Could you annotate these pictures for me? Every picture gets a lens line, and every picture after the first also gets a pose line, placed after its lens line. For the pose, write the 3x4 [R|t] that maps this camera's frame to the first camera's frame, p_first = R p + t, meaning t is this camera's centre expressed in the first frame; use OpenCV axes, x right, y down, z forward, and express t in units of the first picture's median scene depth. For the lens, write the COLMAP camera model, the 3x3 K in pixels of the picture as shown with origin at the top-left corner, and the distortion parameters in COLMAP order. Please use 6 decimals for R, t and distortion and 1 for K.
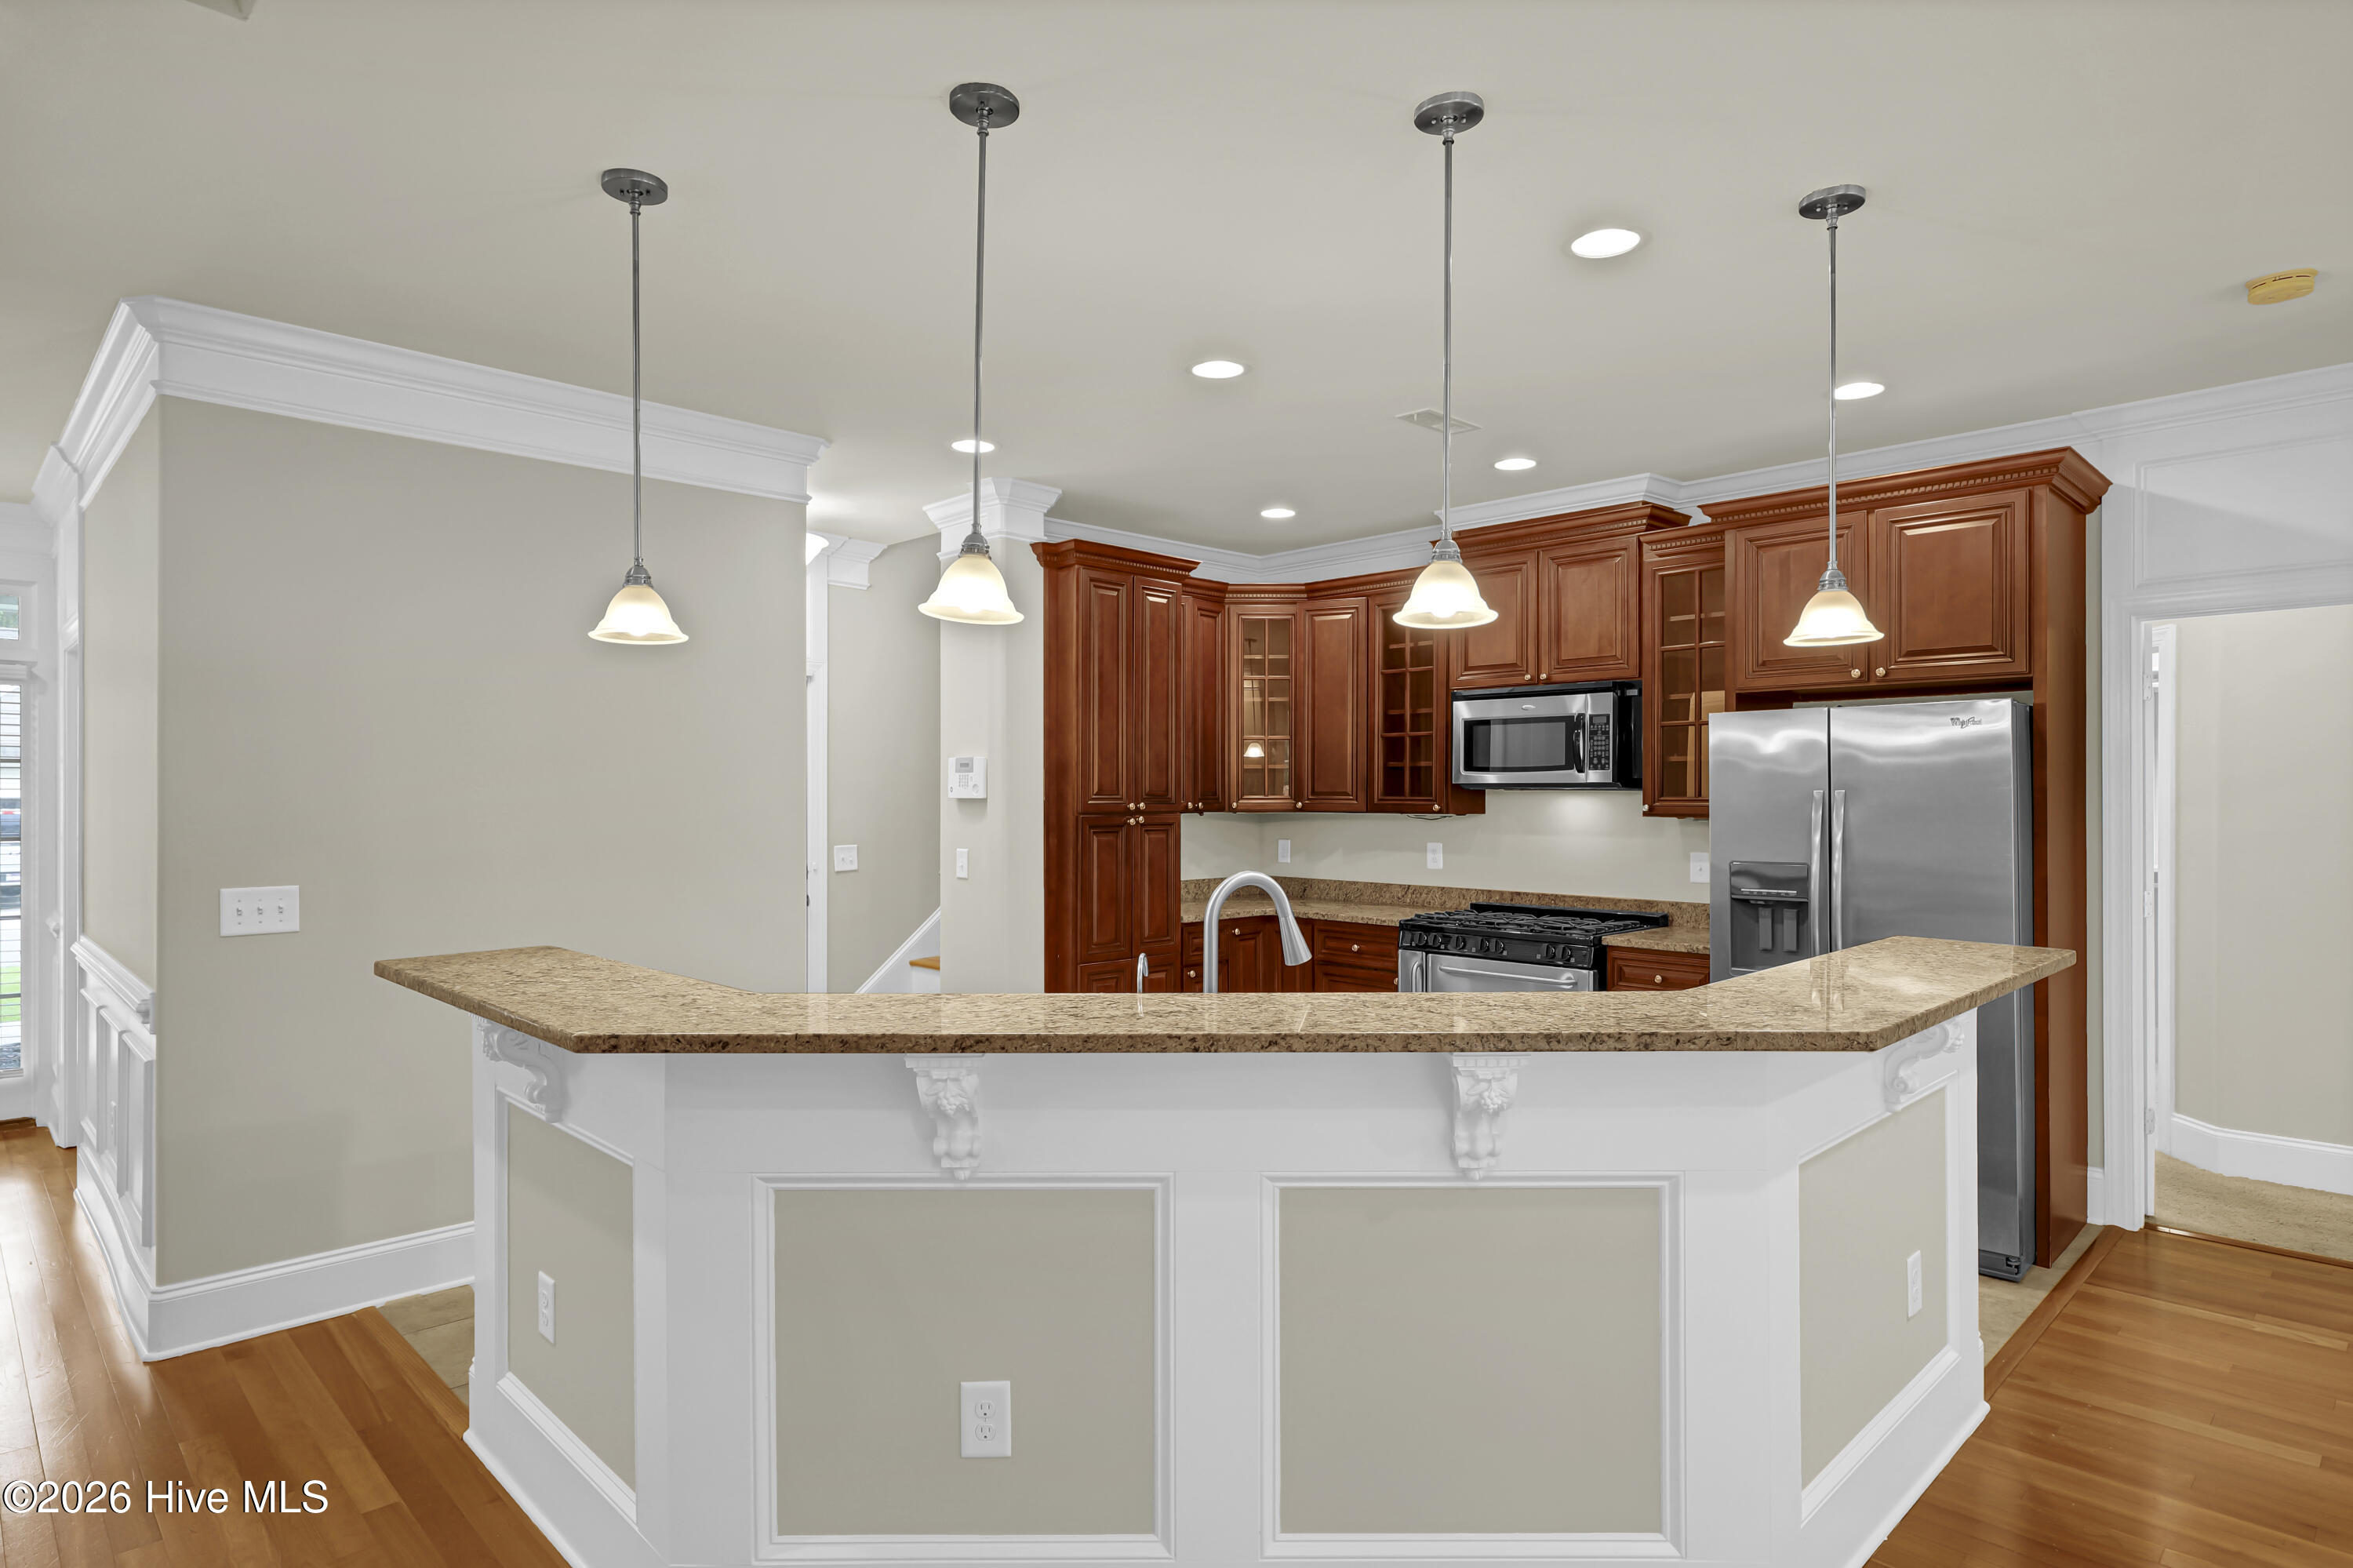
lens RADIAL K [[1293.9, 0, 1180.6], [0, 1293.9, 791.4], [0, 0, 1]] dist [0.002616, 0.000219]
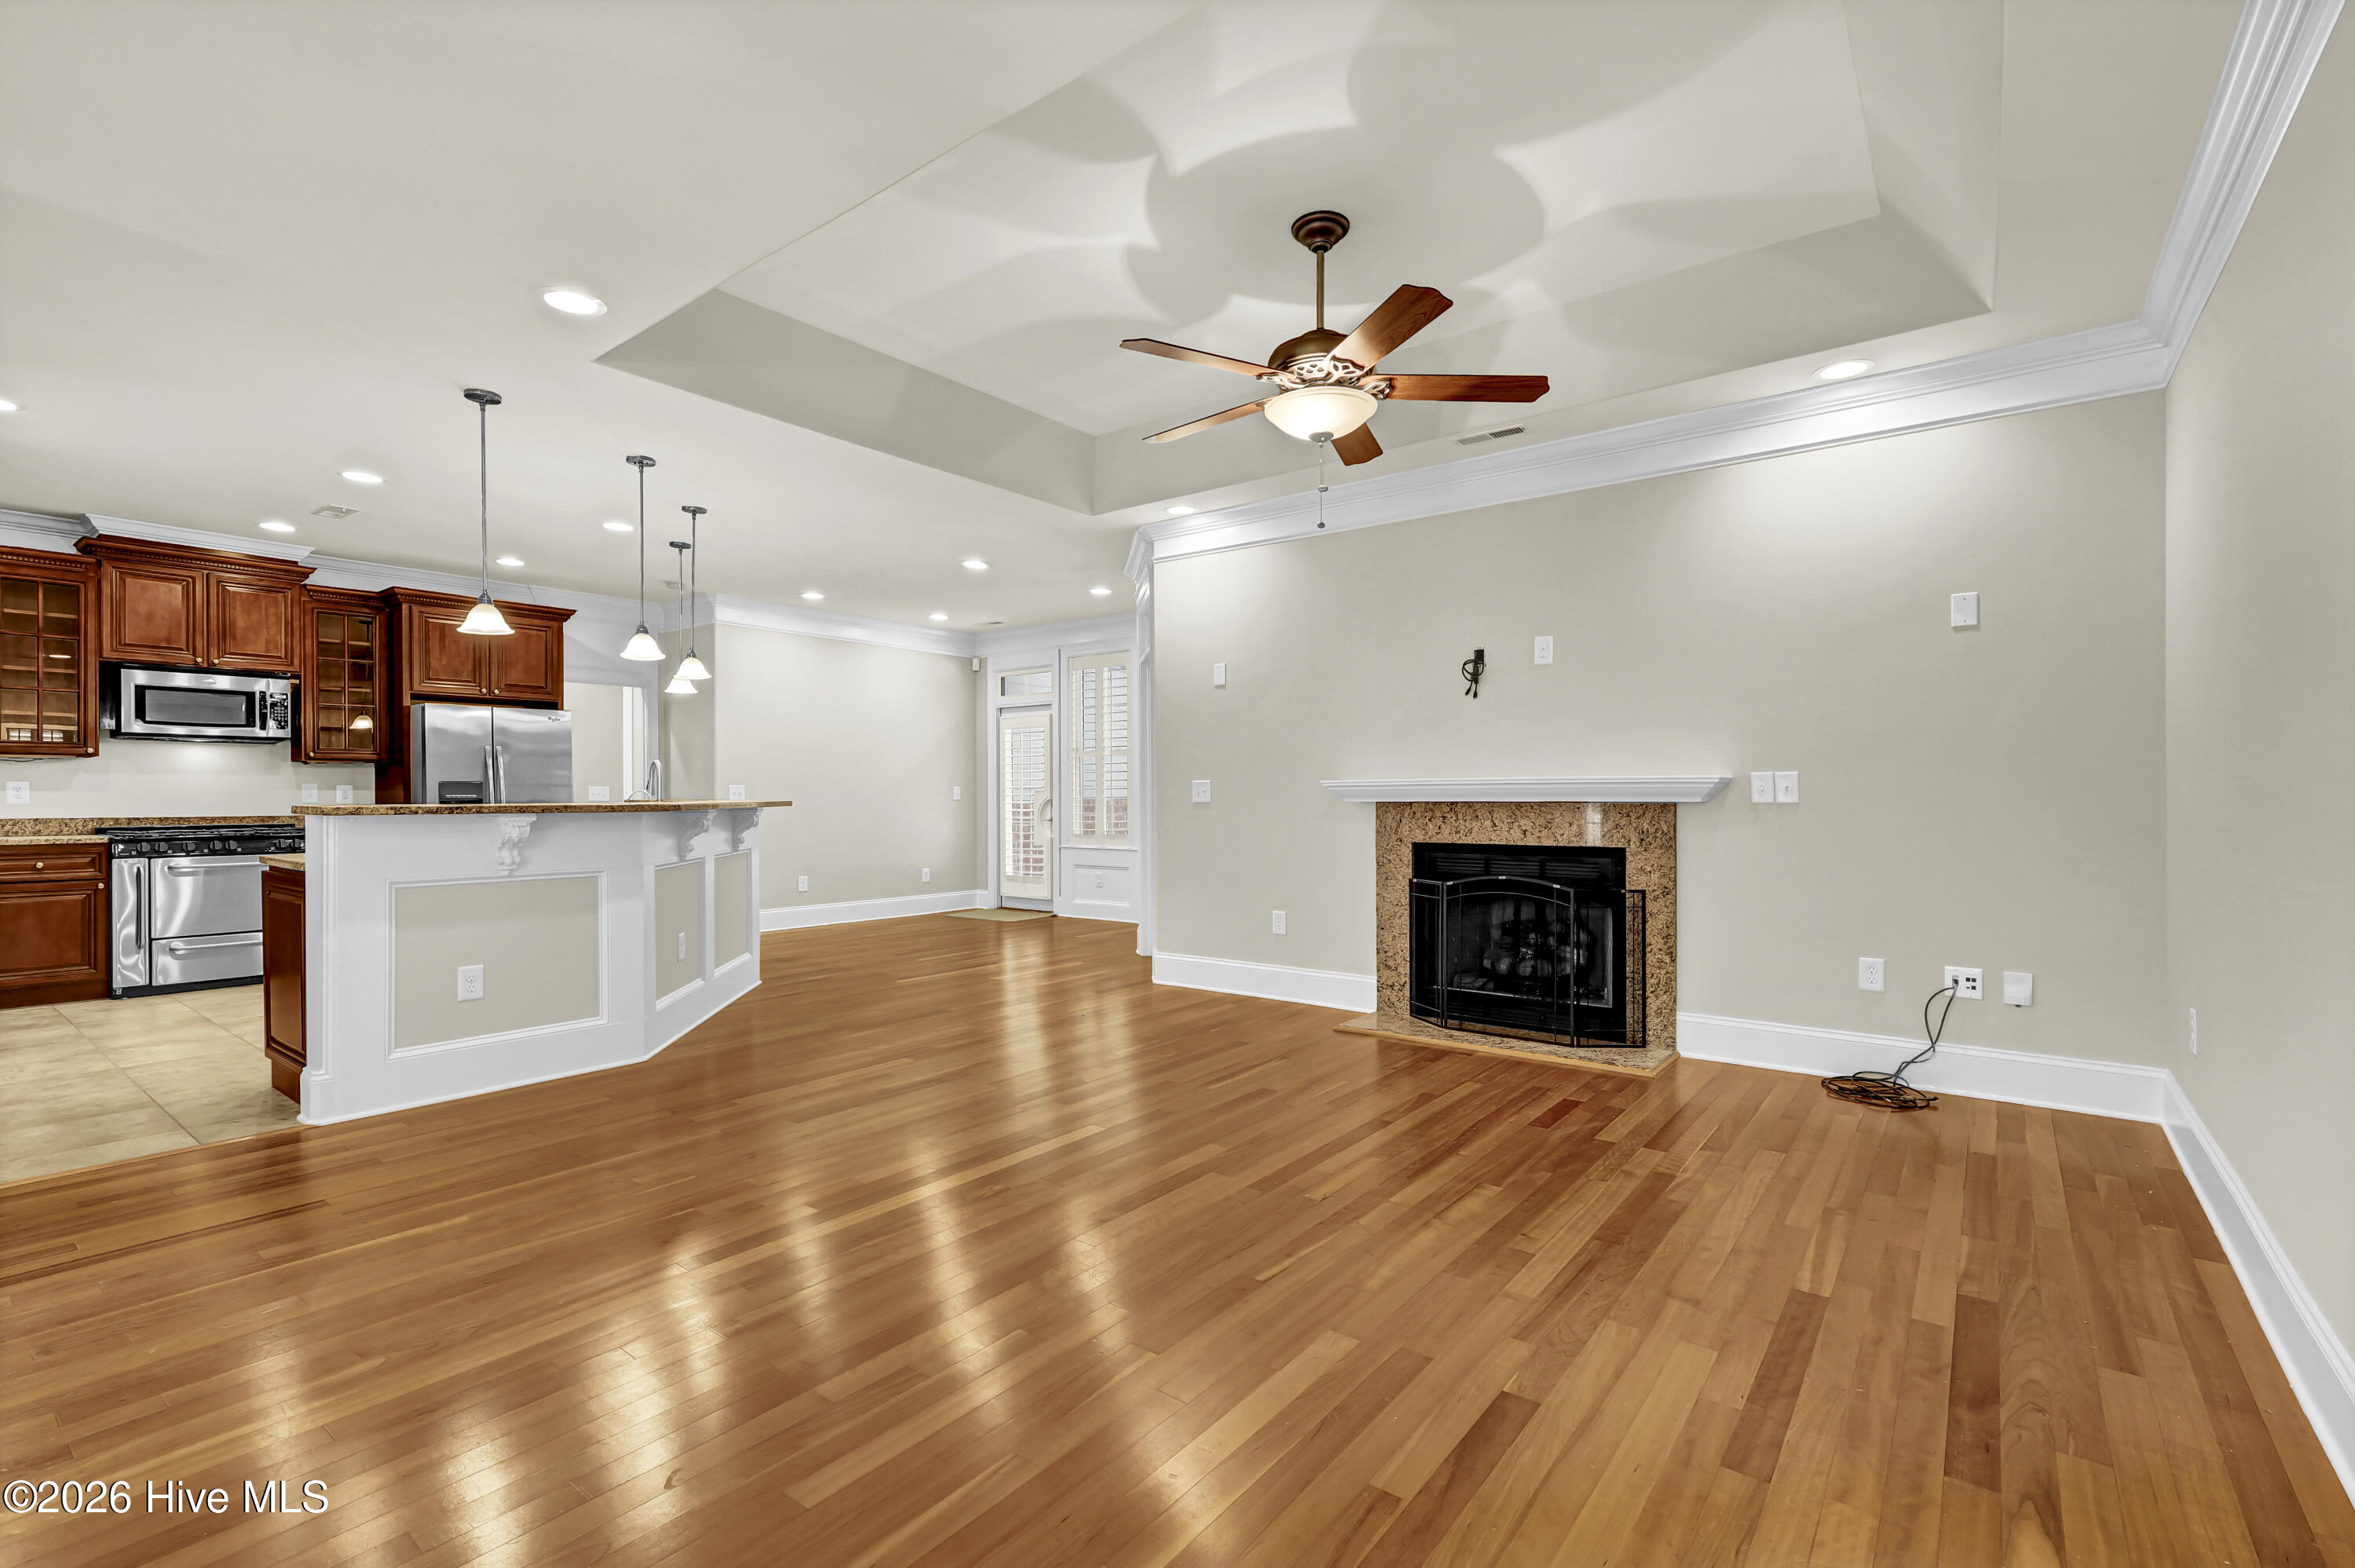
lens RADIAL K [[1046.3, 0, 1186.4], [0, 1046.3, 798.9], [0, 0, 1]] dist [0.004704, -0.000179]
pose [[-0.136535, -0.002194, 0.990633, -1.069919], [0.002116, 0.999995, 0.002507, 0.065848], [-0.990633, 0.002438, -0.136529, 0.097516]]
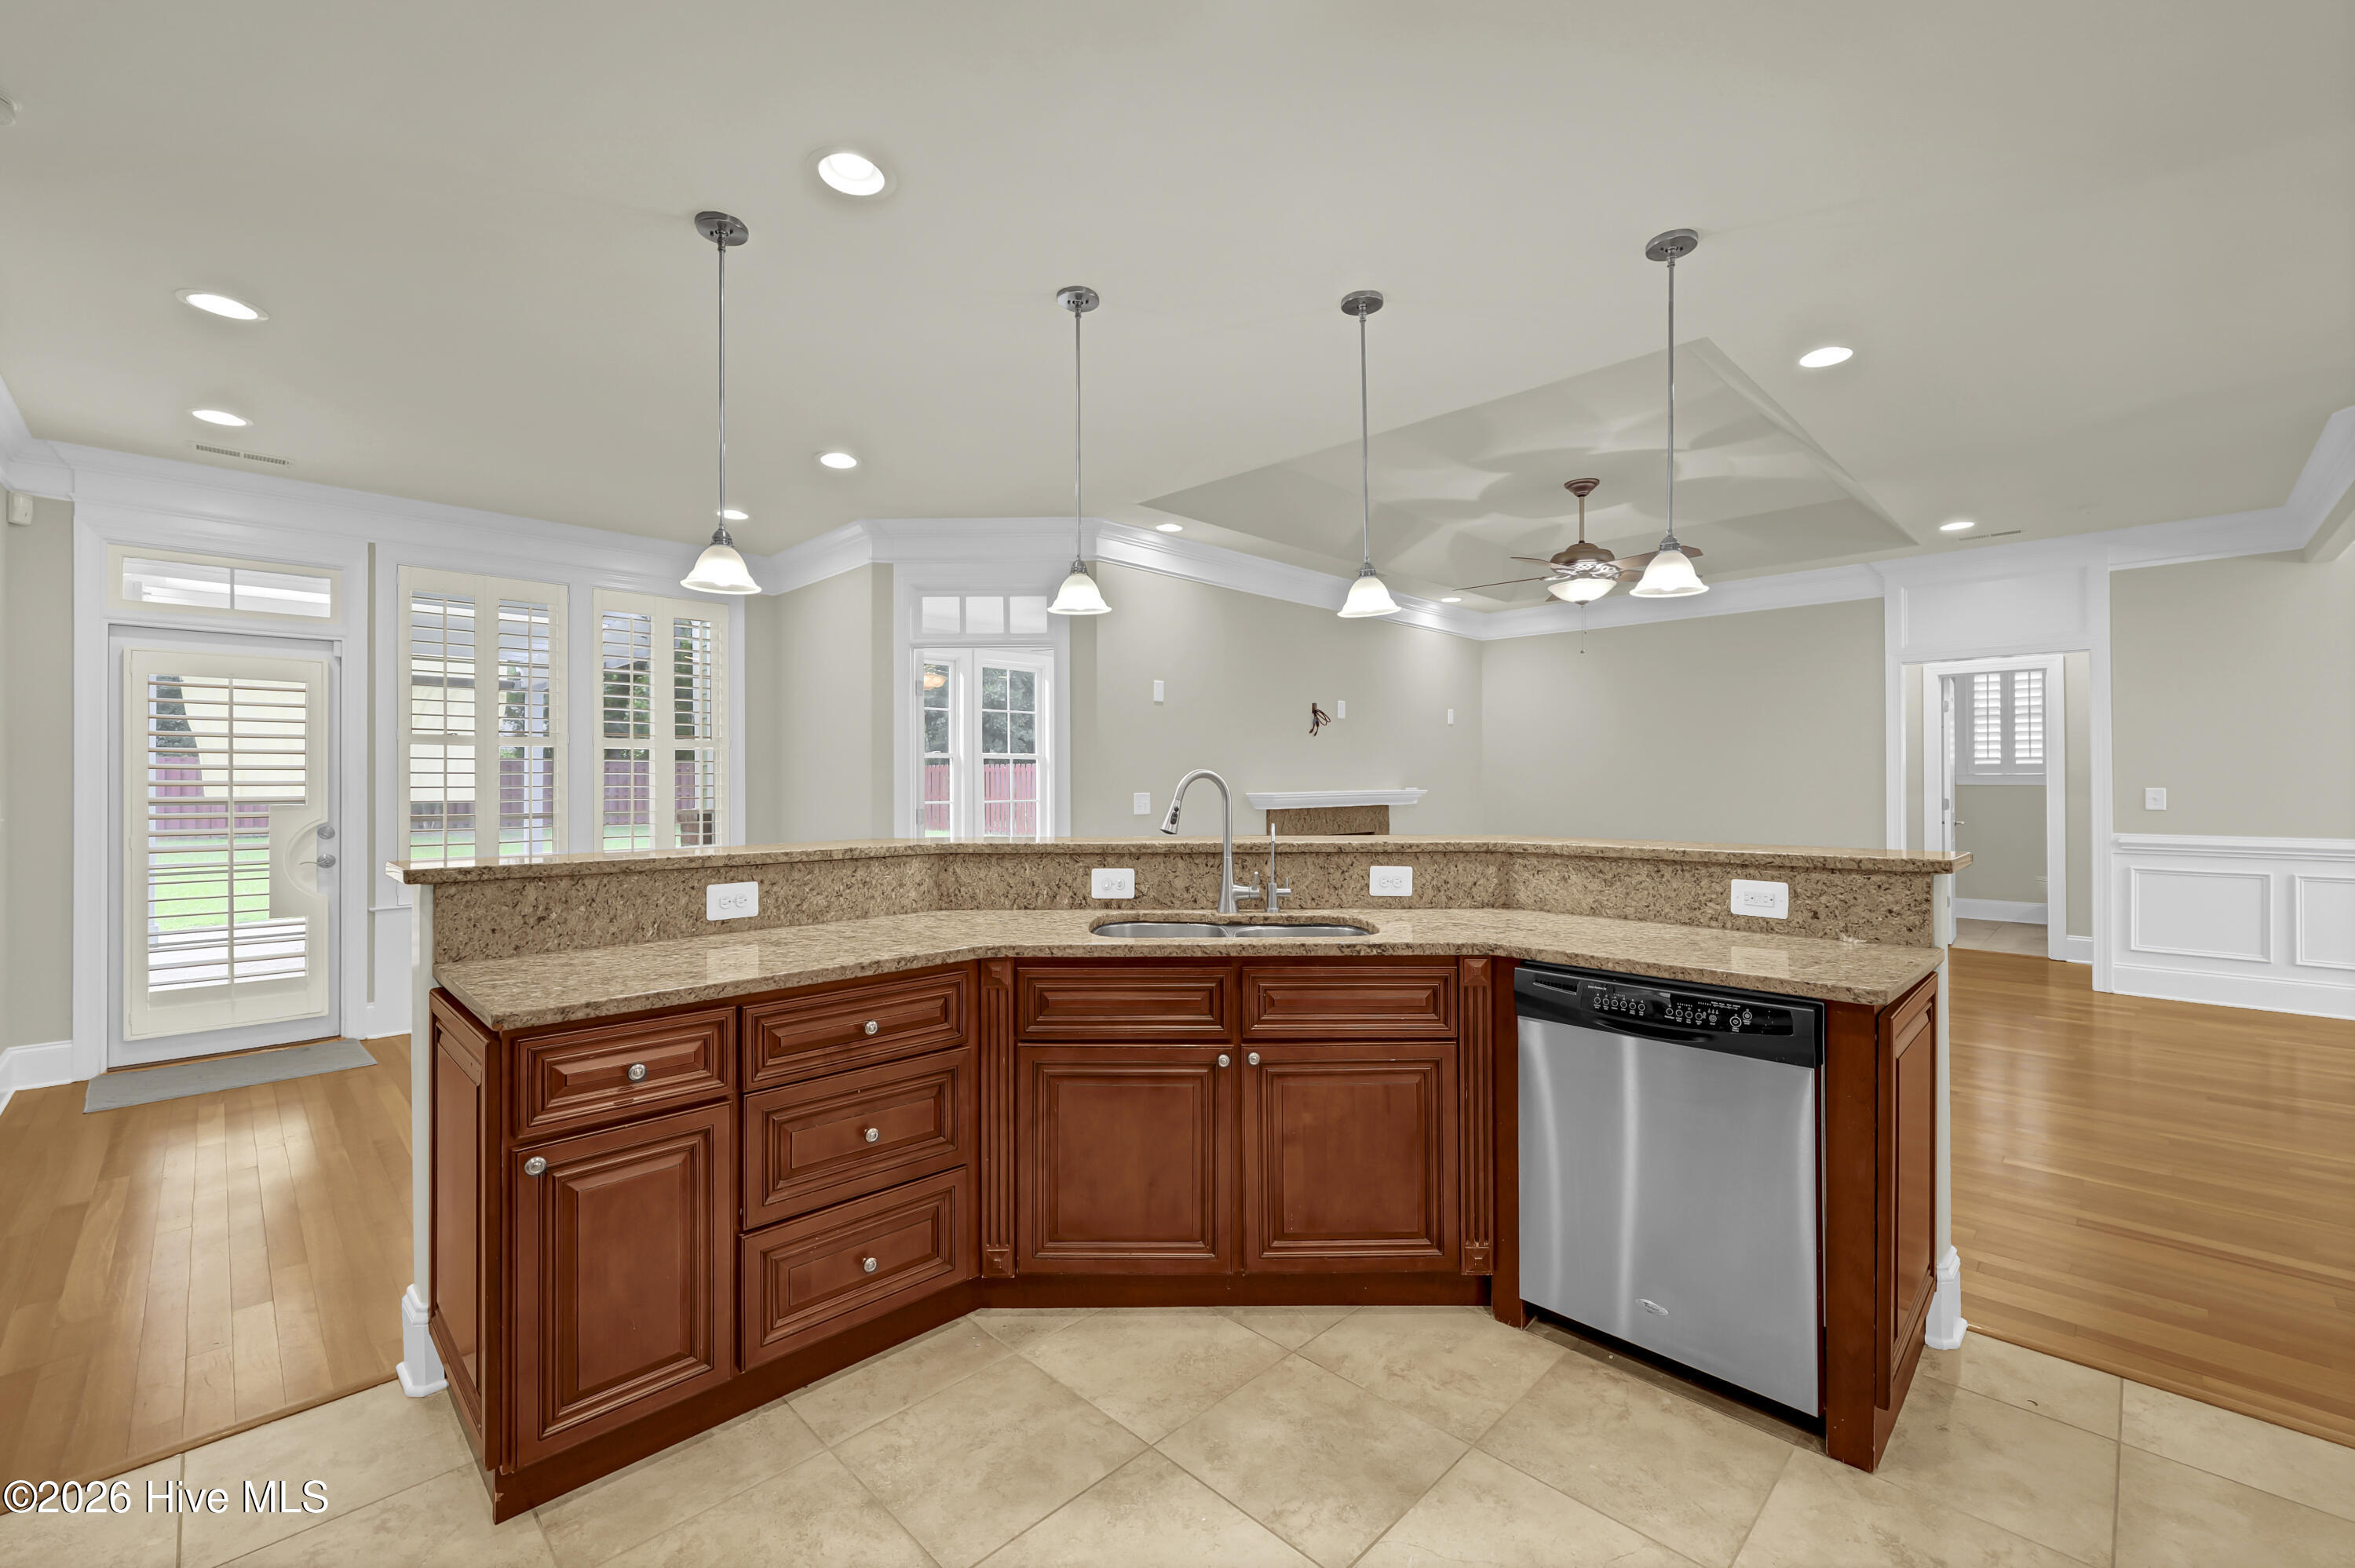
lens RADIAL K [[966.7, 0, 1186.4], [0, 966.7, 774.3], [0, 0, 1]] dist [0.001317, 0.000325]
pose [[-0.999954, 0.004351, -0.008578, 0.040427], [0.004411, 0.999966, -0.007038, 0.034803], [0.008547, -0.007076, -0.999938, 1.003927]]
